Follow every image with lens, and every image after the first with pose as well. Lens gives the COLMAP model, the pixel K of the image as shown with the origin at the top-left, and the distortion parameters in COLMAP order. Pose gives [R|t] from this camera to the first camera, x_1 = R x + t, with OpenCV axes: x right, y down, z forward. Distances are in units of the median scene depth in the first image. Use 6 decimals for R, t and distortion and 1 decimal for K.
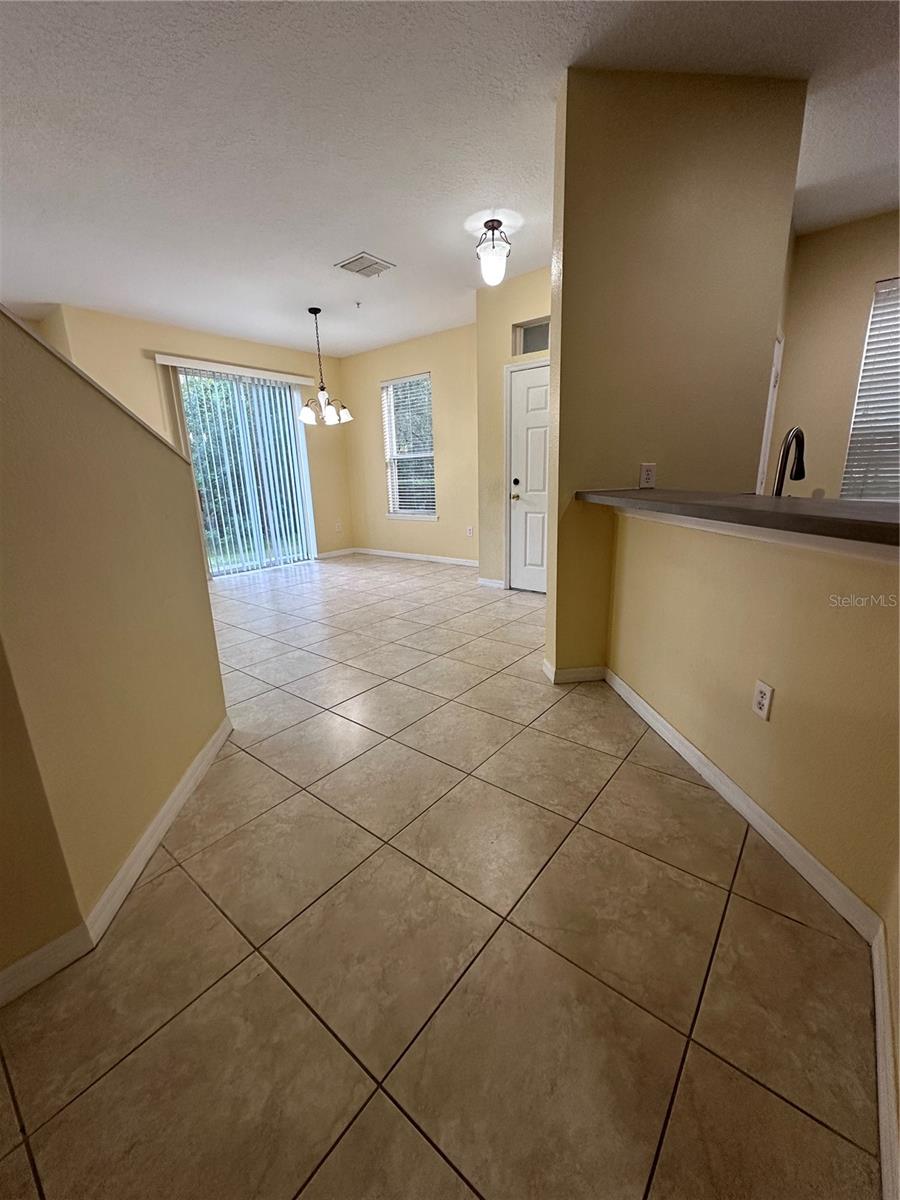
lens RADIAL K [[477.4, 0, 450.9], [0, 477.4, 600.8], [0, 0, 1]] dist [-0.001315, 0.000624]
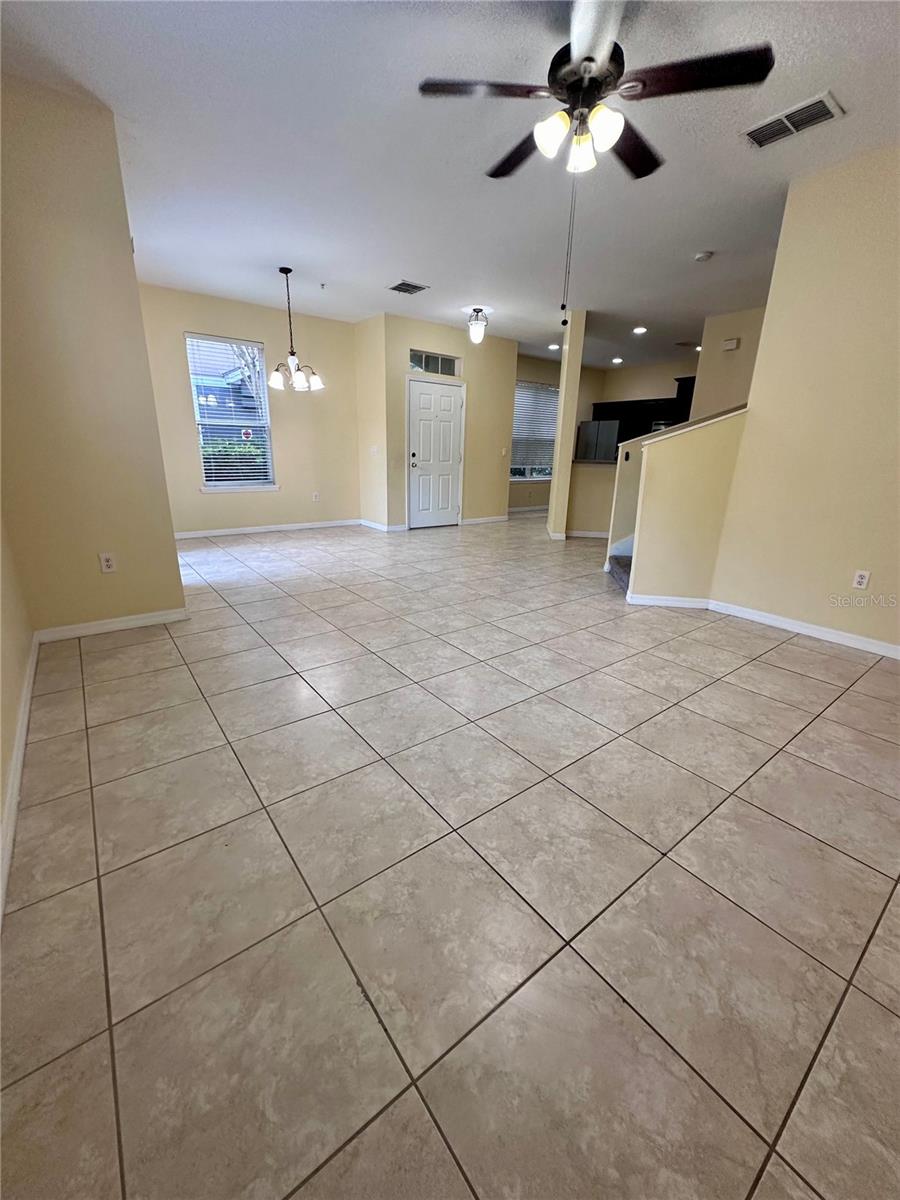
lens RADIAL K [[477.4, 0, 448.4], [0, 477.4, 600.8], [0, 0, 1]] dist [-0.001315, 0.000624]
pose [[0.239173, -0.261698, 0.935046, -3.094371], [0.220171, 0.952528, 0.210274, -0.236698], [-0.945686, 0.155578, 0.285437, 1.232304]]
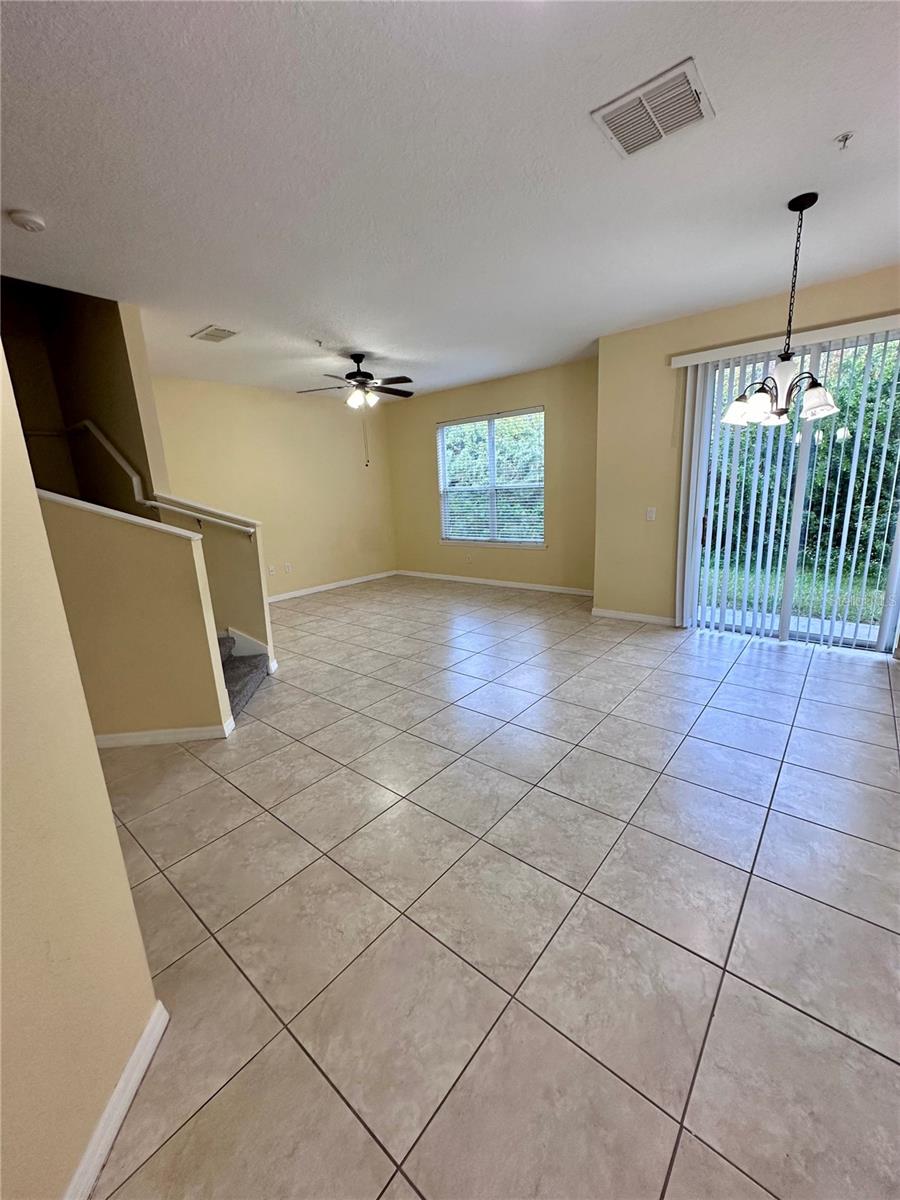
lens RADIAL K [[477.4, 0, 448.9], [0, 477.4, 600.0], [0, 0, 1]] dist [-0.001315, 0.000624]
pose [[-0.022385, 0.259651, -0.965443, 0.773495], [-0.213963, 0.942066, 0.258325, -0.619368], [0.976585, 0.212352, 0.034468, 1.684346]]
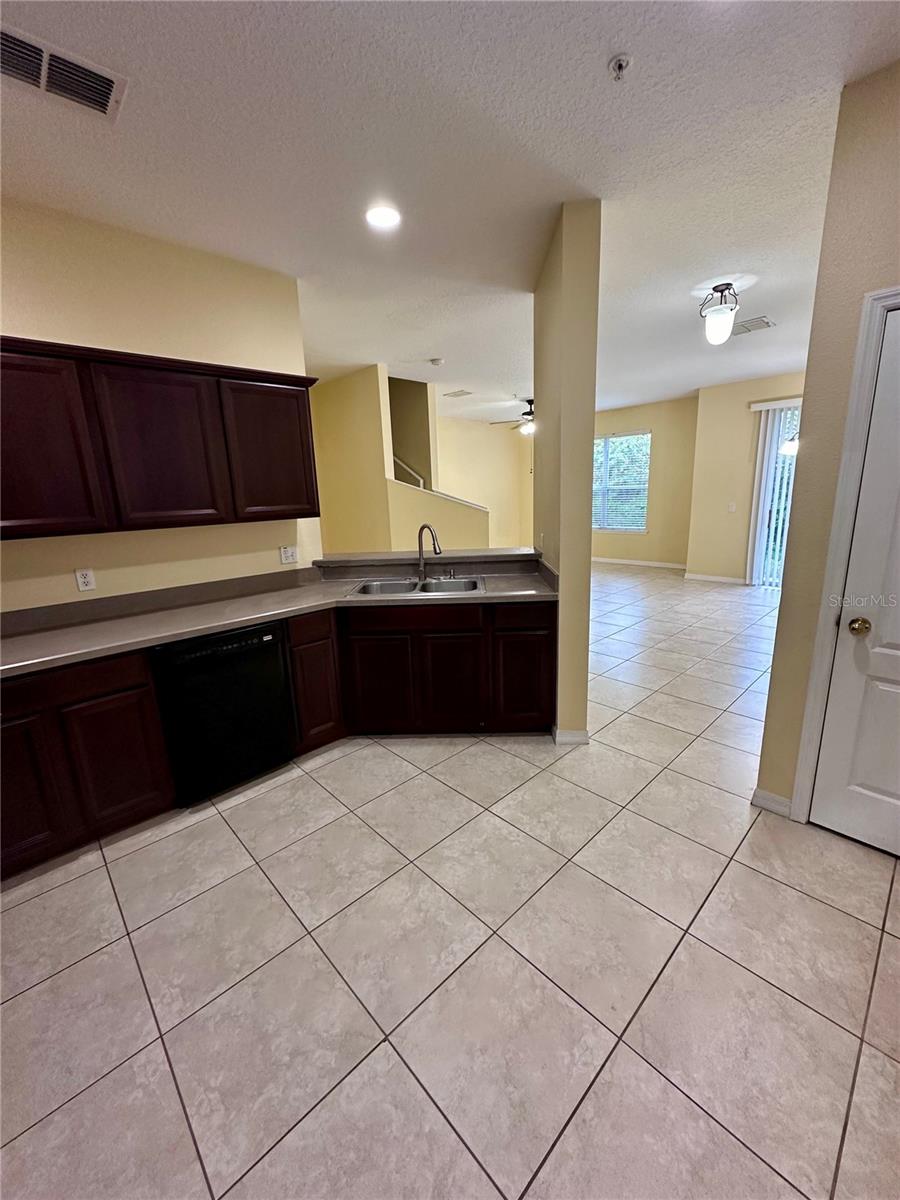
lens RADIAL K [[477.4, 0, 453.1], [0, 477.4, 598.6], [0, 0, 1]] dist [-0.001315, 0.000624]
pose [[-0.134171, 0.253719, -0.957927, 2.123720], [-0.219759, 0.934980, 0.278421, -0.525545], [0.966284, 0.247869, -0.069691, 1.097545]]
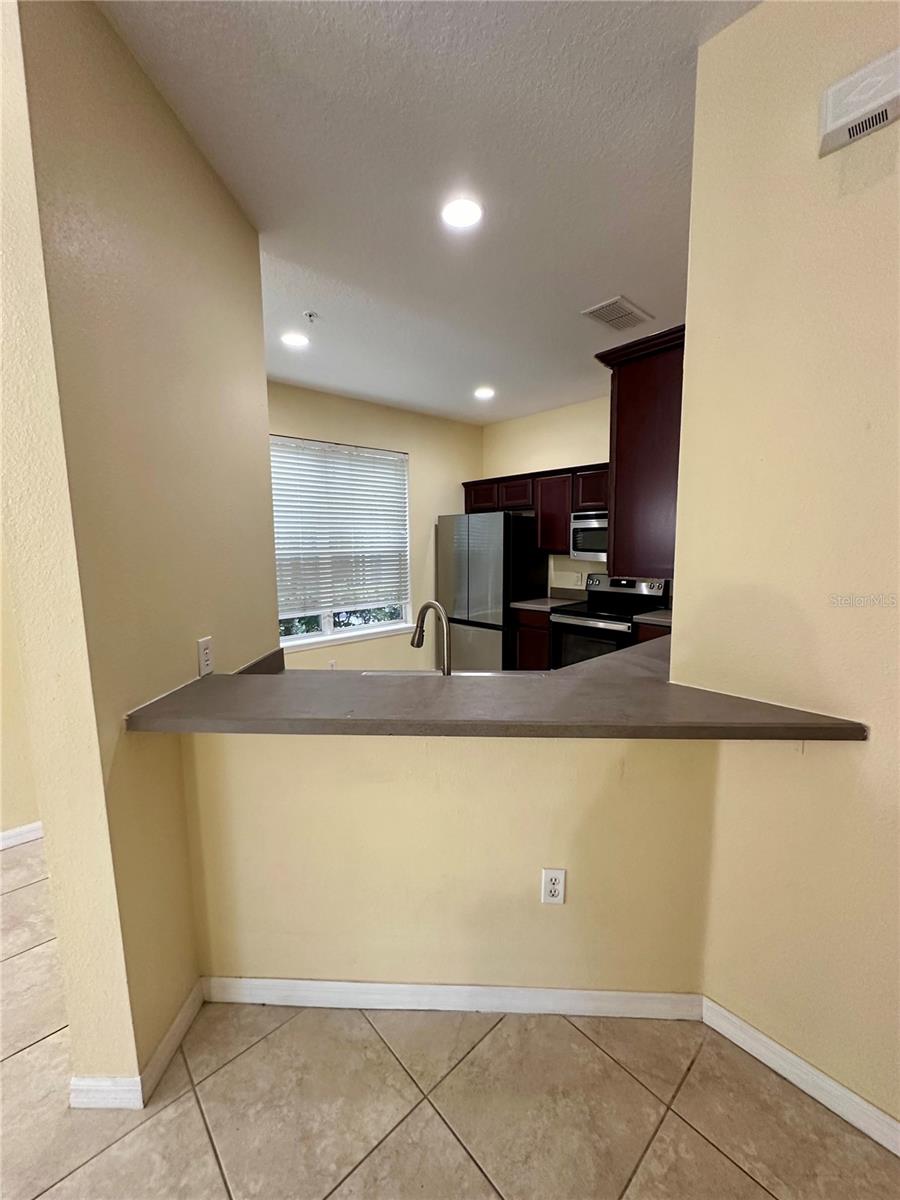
lens RADIAL K [[477.4, 0, 456.7], [0, 477.4, 599.4], [0, 0, 1]] dist [-0.001315, 0.000624]
pose [[0.153453, -0.090742, 0.983981, -0.208233], [0.259304, 0.964577, 0.048514, -0.338807], [-0.953527, 0.247706, 0.171546, 0.655571]]
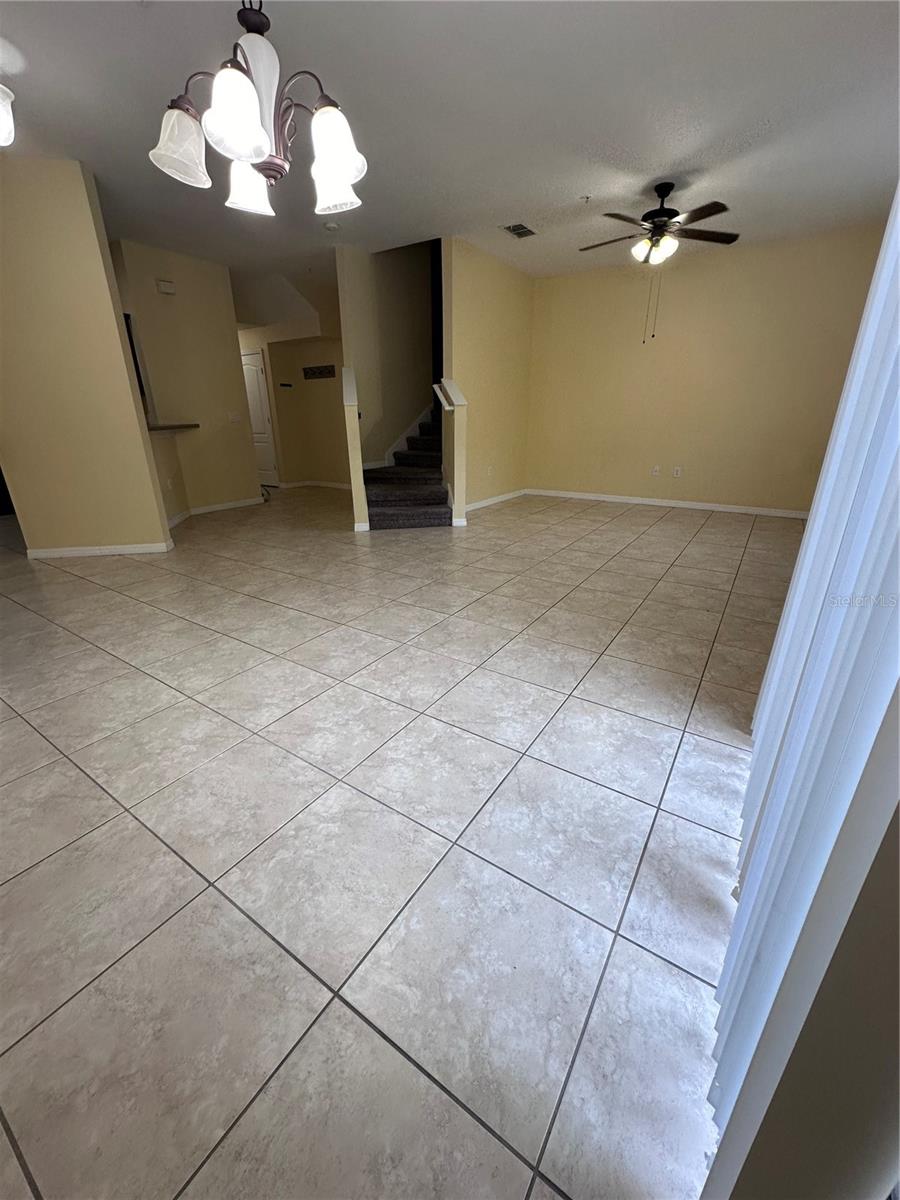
lens RADIAL K [[477.4, 0, 453.9], [0, 477.4, 596.9], [0, 0, 1]] dist [-0.001315, 0.000624]
pose [[-0.995245, 0.065200, -0.072362, -0.835779], [0.010243, 0.808857, 0.587916, -0.878209], [0.096863, 0.584380, -0.805679, 3.418957]]
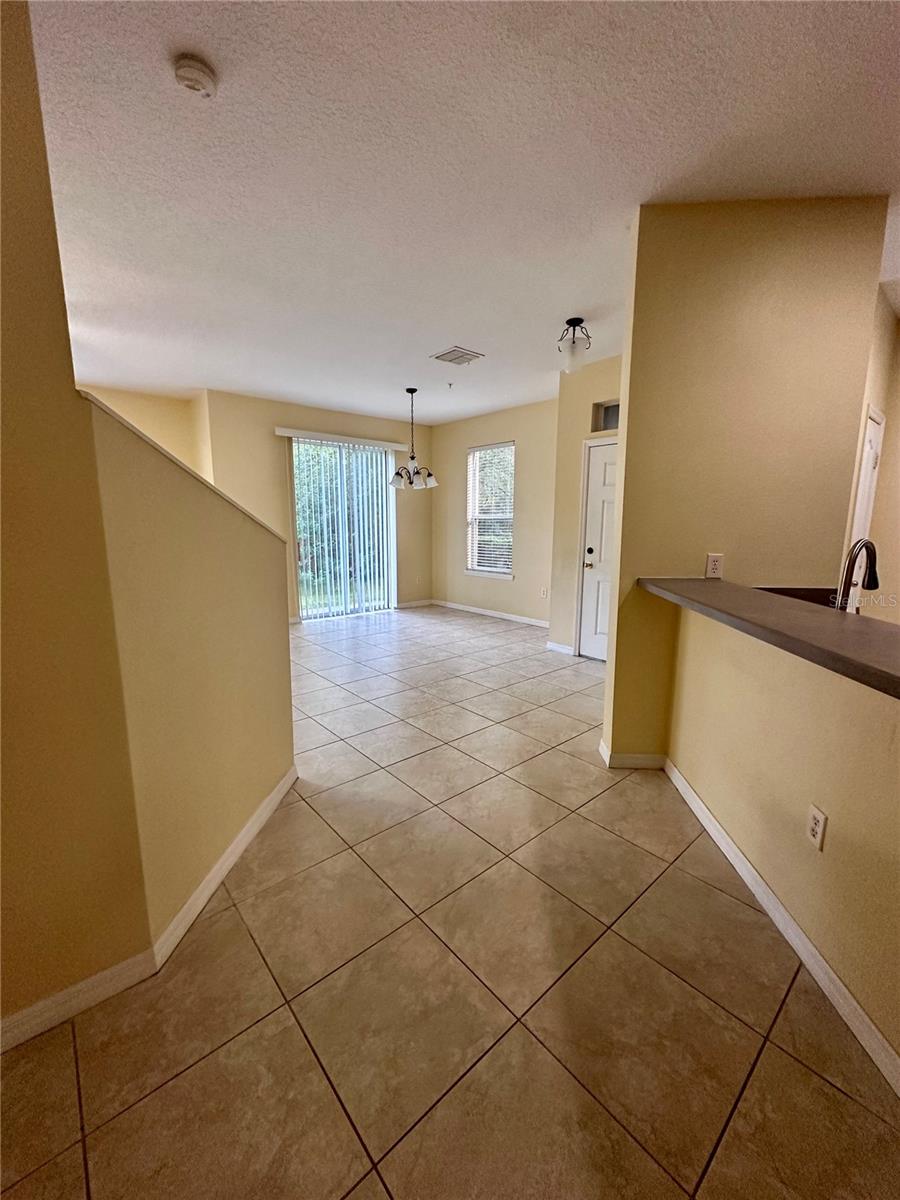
lens RADIAL K [[477.4, 0, 450.9], [0, 477.4, 601.0], [0, 0, 1]] dist [-0.001315, 0.000624]
pose [[0.983631, 0.061852, -0.169244, 0.055704], [-0.077603, 0.993085, -0.088091, -0.072140], [0.162625, 0.099783, 0.981629, -0.066067]]
